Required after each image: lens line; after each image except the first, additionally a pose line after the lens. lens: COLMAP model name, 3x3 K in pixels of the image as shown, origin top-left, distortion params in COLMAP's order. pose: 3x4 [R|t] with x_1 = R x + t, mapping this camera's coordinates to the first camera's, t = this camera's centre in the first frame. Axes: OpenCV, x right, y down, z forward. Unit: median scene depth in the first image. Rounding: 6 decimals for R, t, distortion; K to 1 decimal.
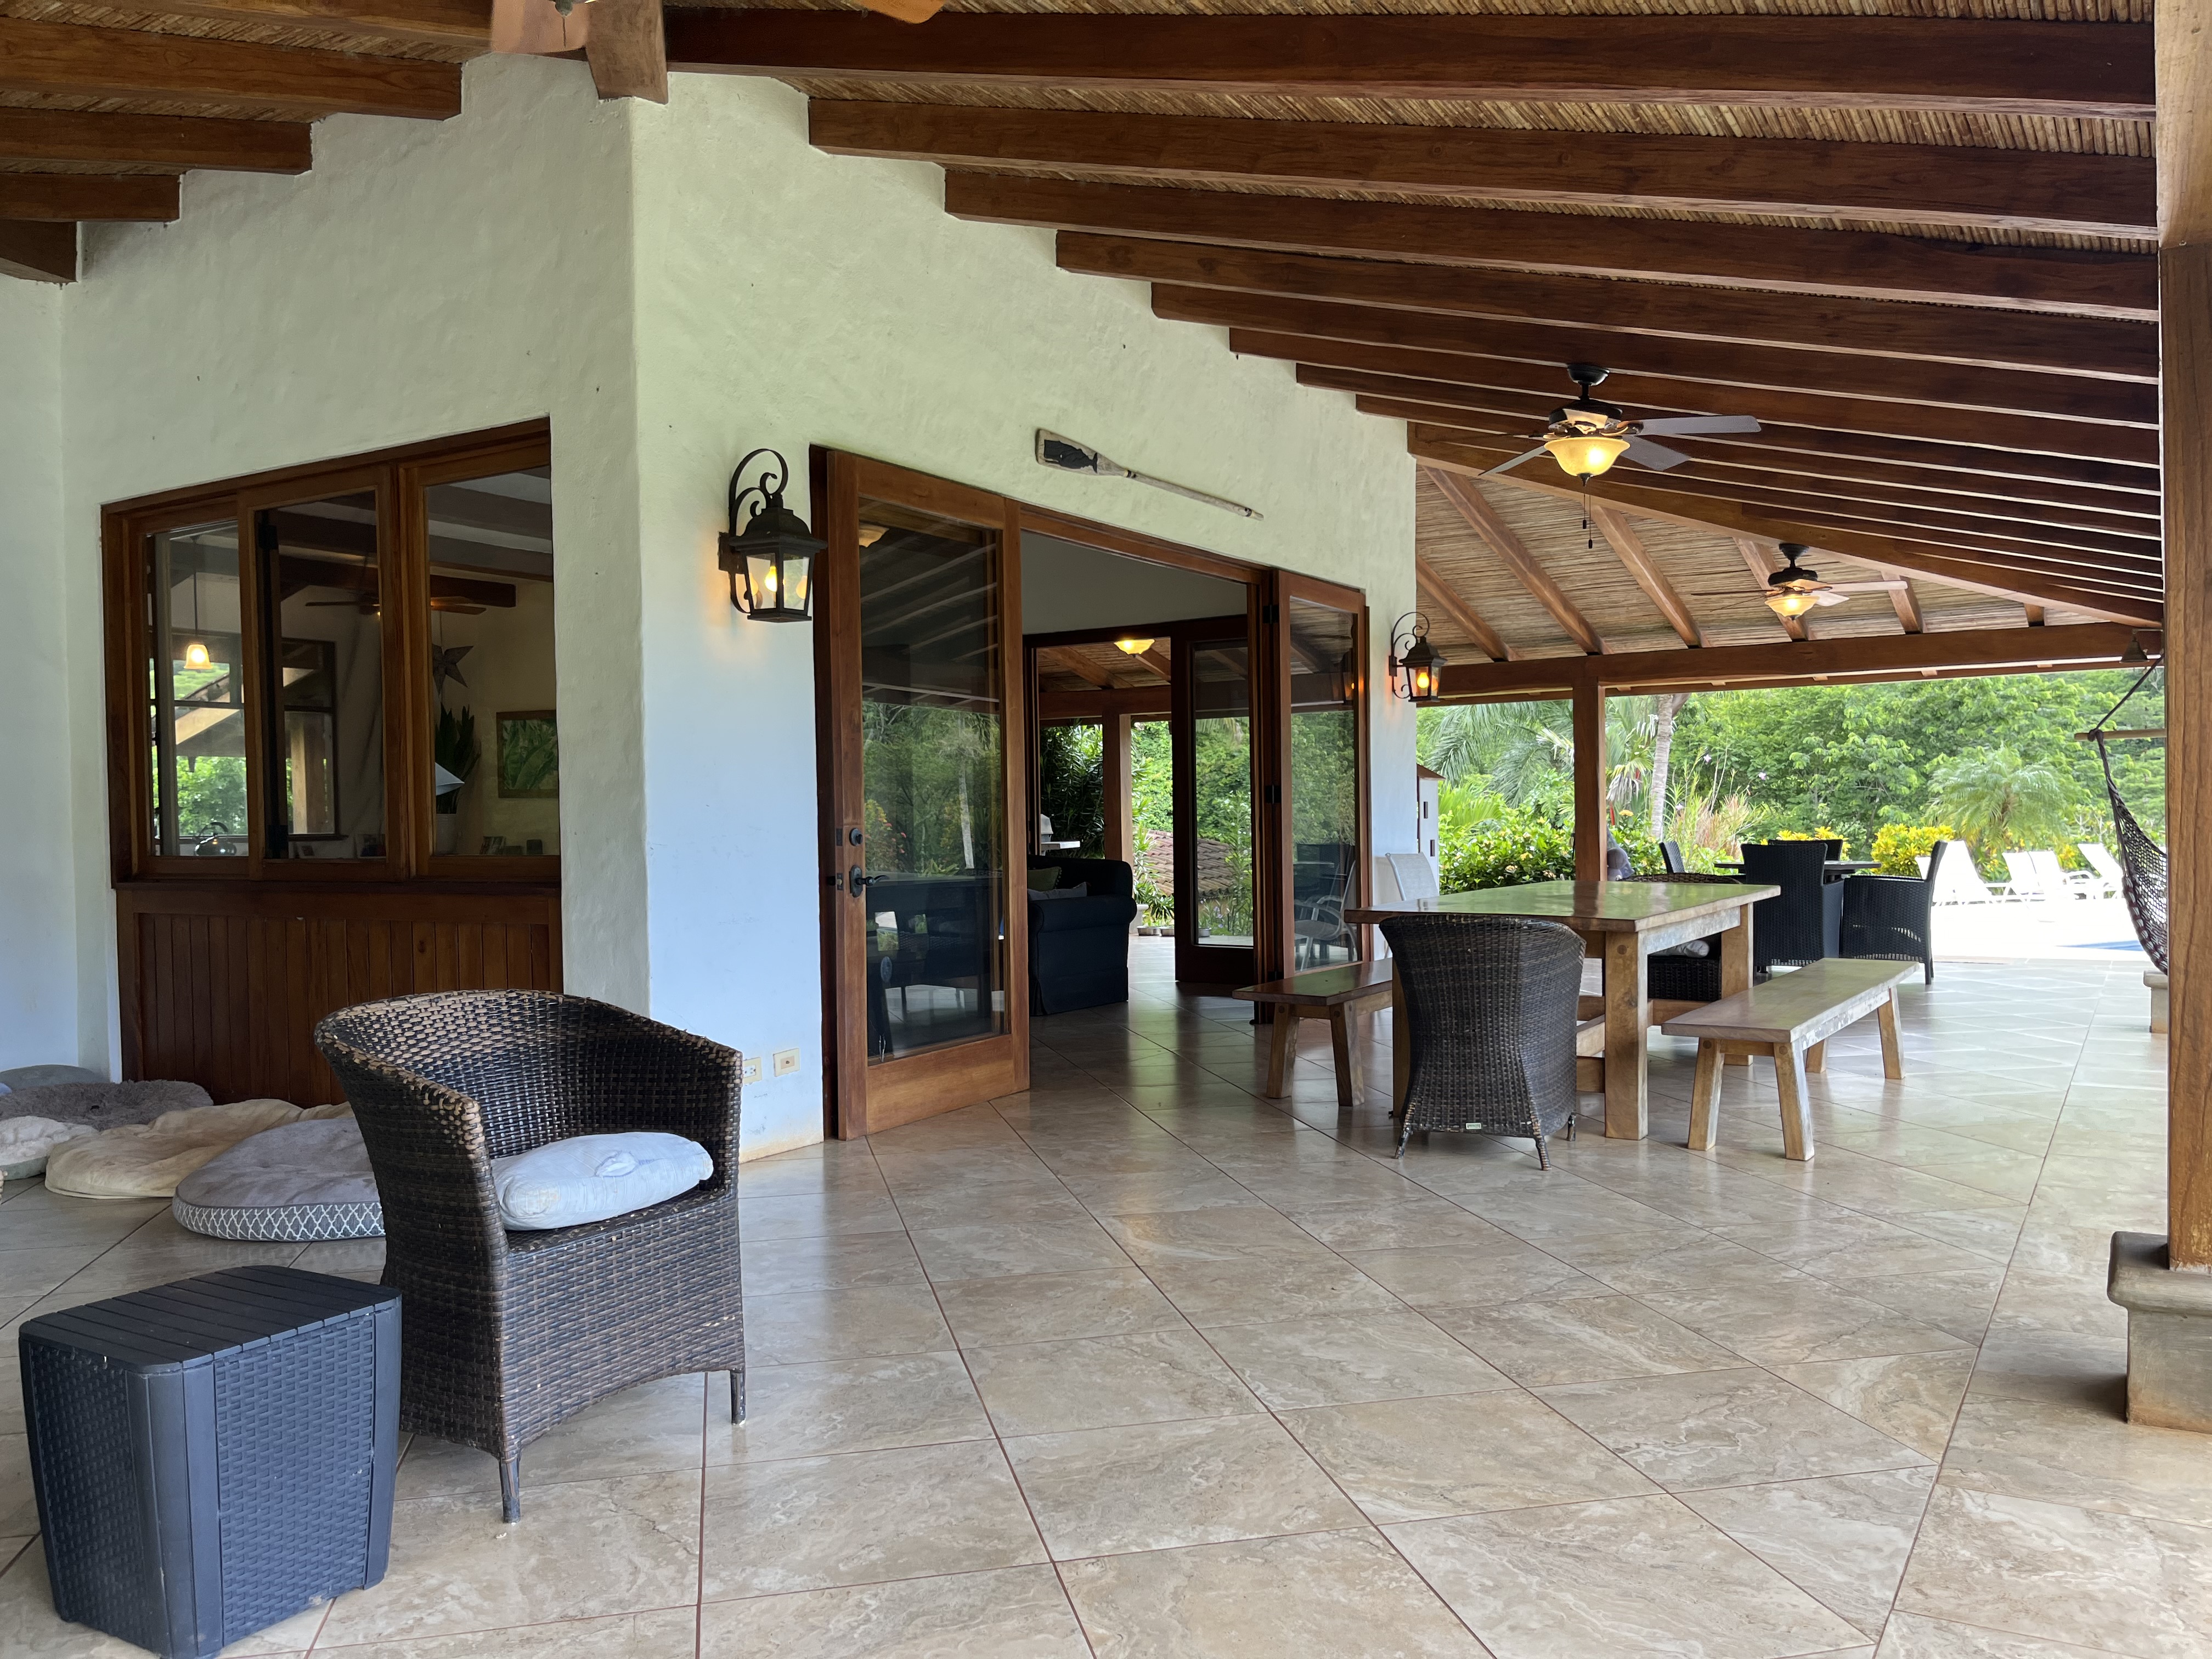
lens RADIAL K [[1677.0, 0, 1104.8], [0, 1677.0, 846.0], [0, 0, 1]] dist [0.036345, -0.017476]
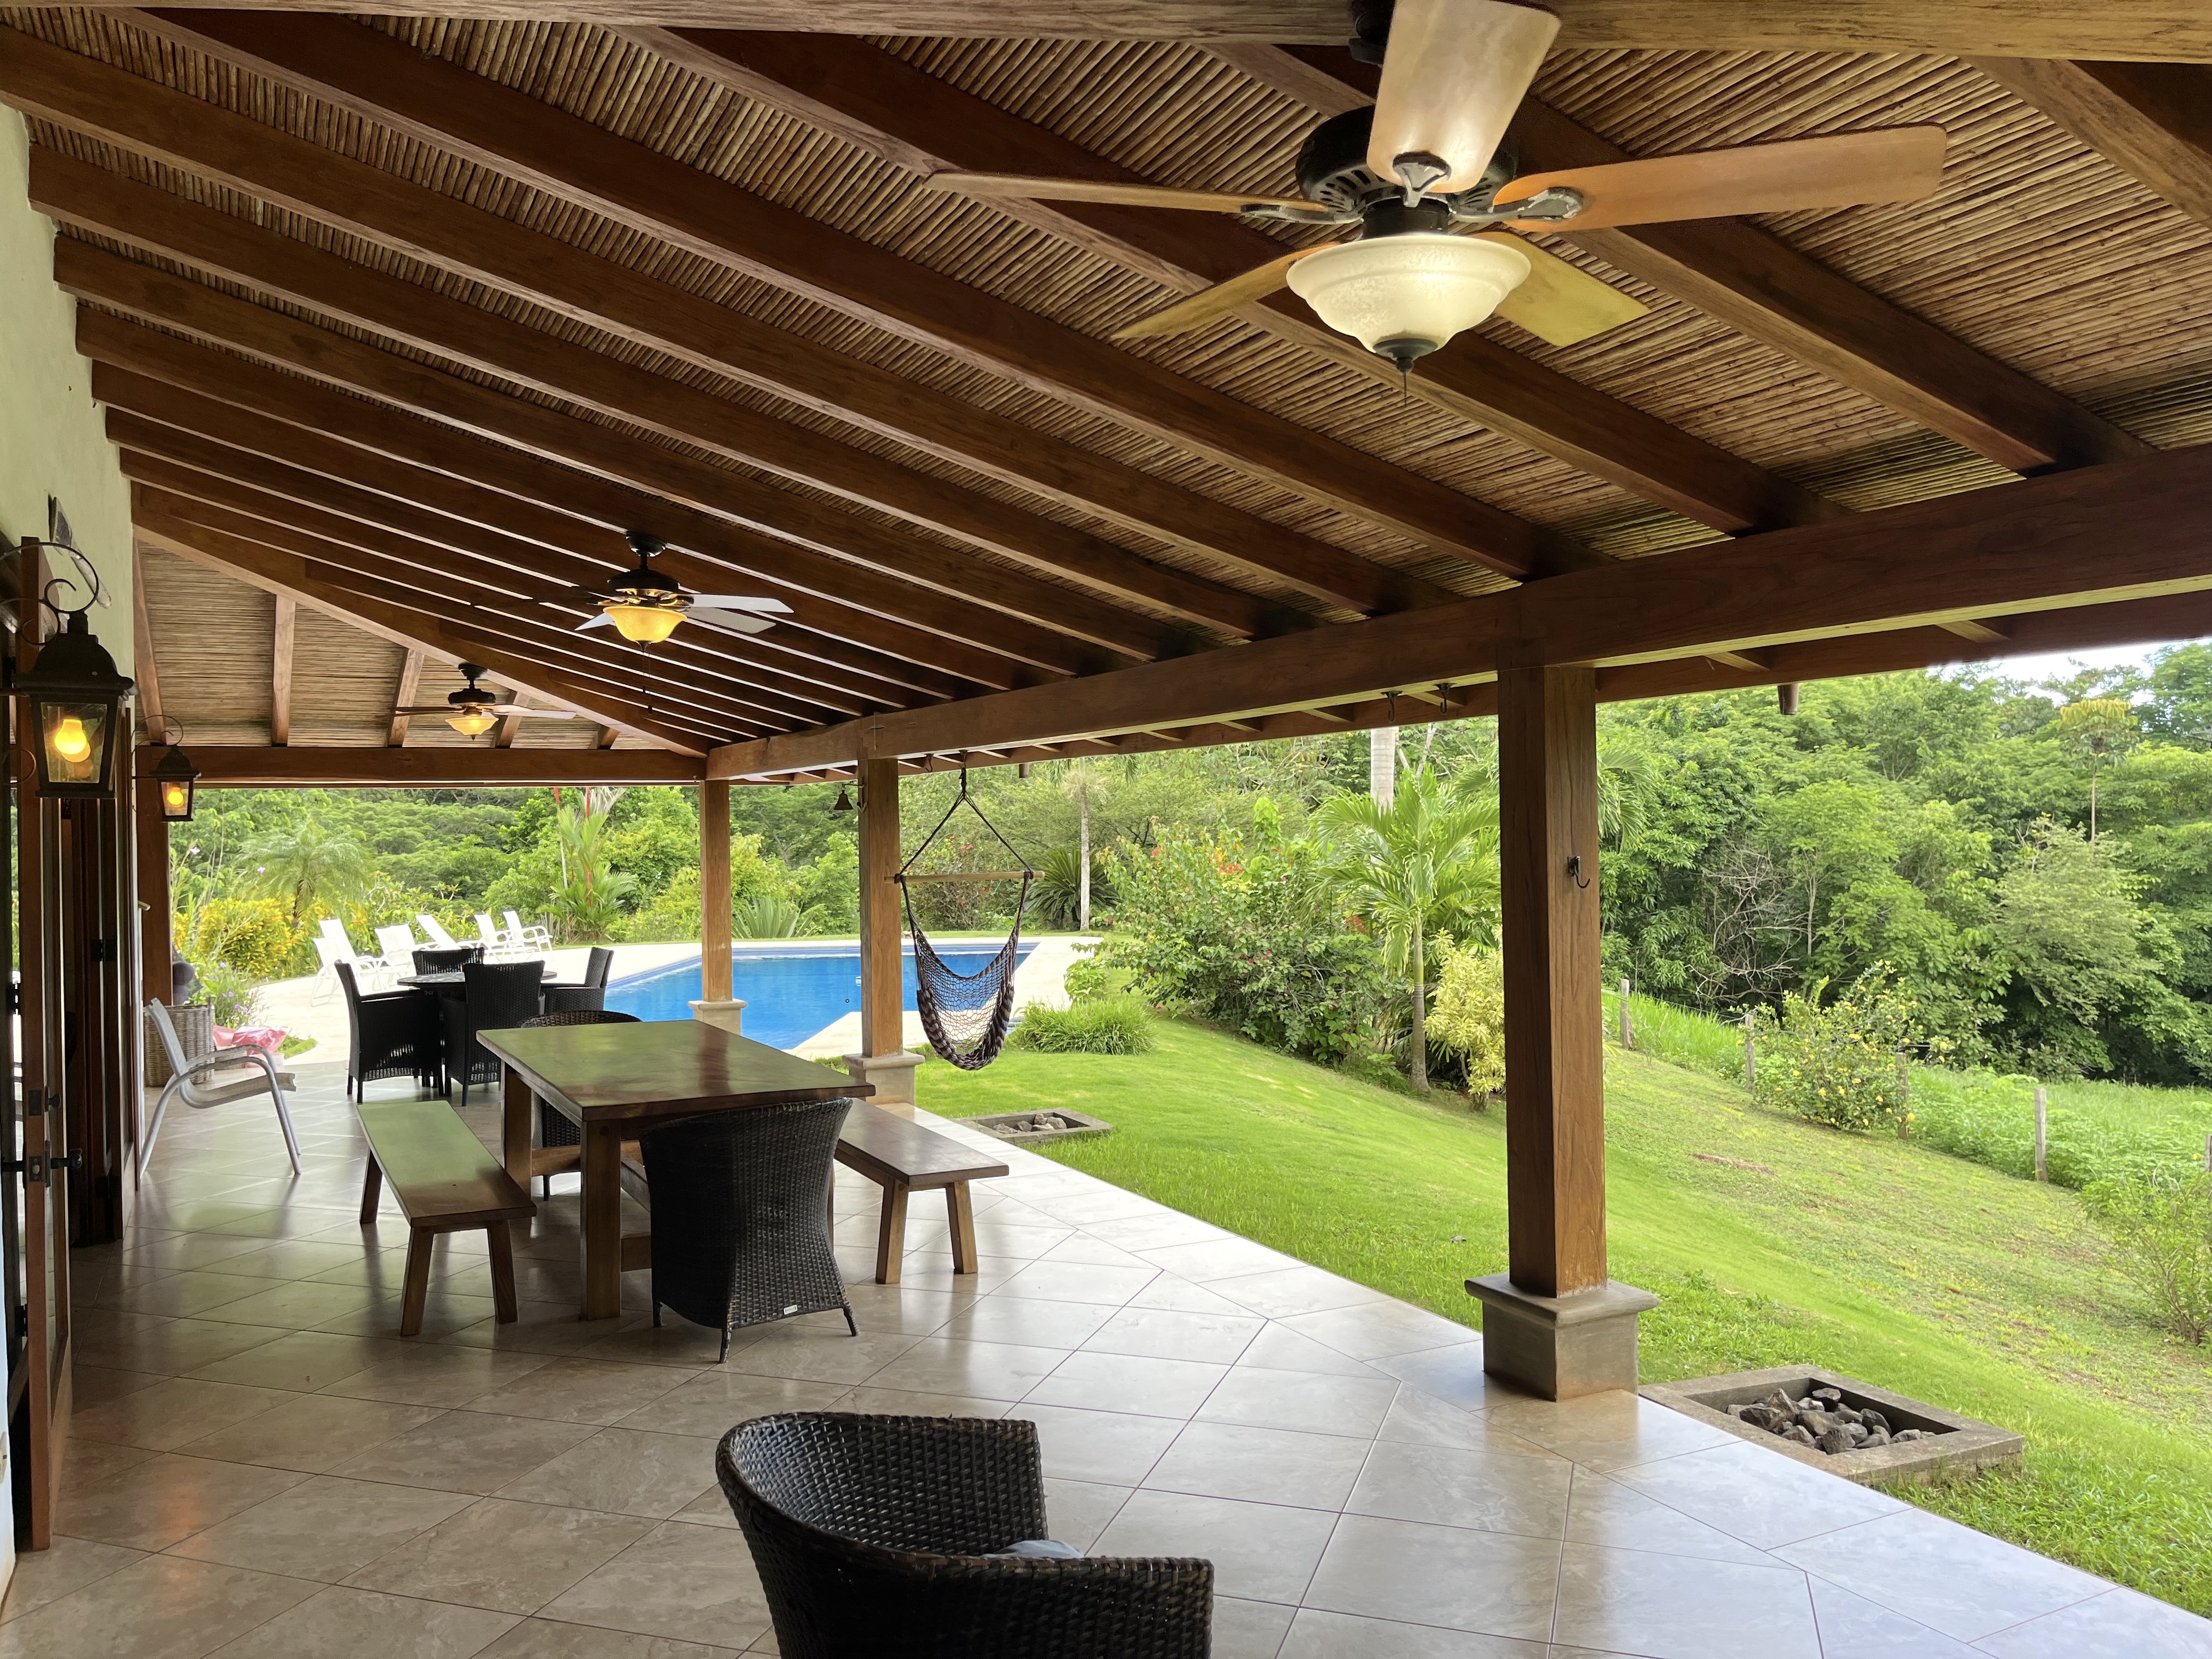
lens RADIAL K [[1677.0, 0, 1103.8], [0, 1677.0, 819.8], [0, 0, 1]] dist [0.036345, -0.017476]
pose [[0.526467, 0.013588, 0.850087, -0.437420], [0.023653, 0.999251, -0.030621, -0.074630], [-0.849866, 0.036228, 0.525752, 0.230474]]
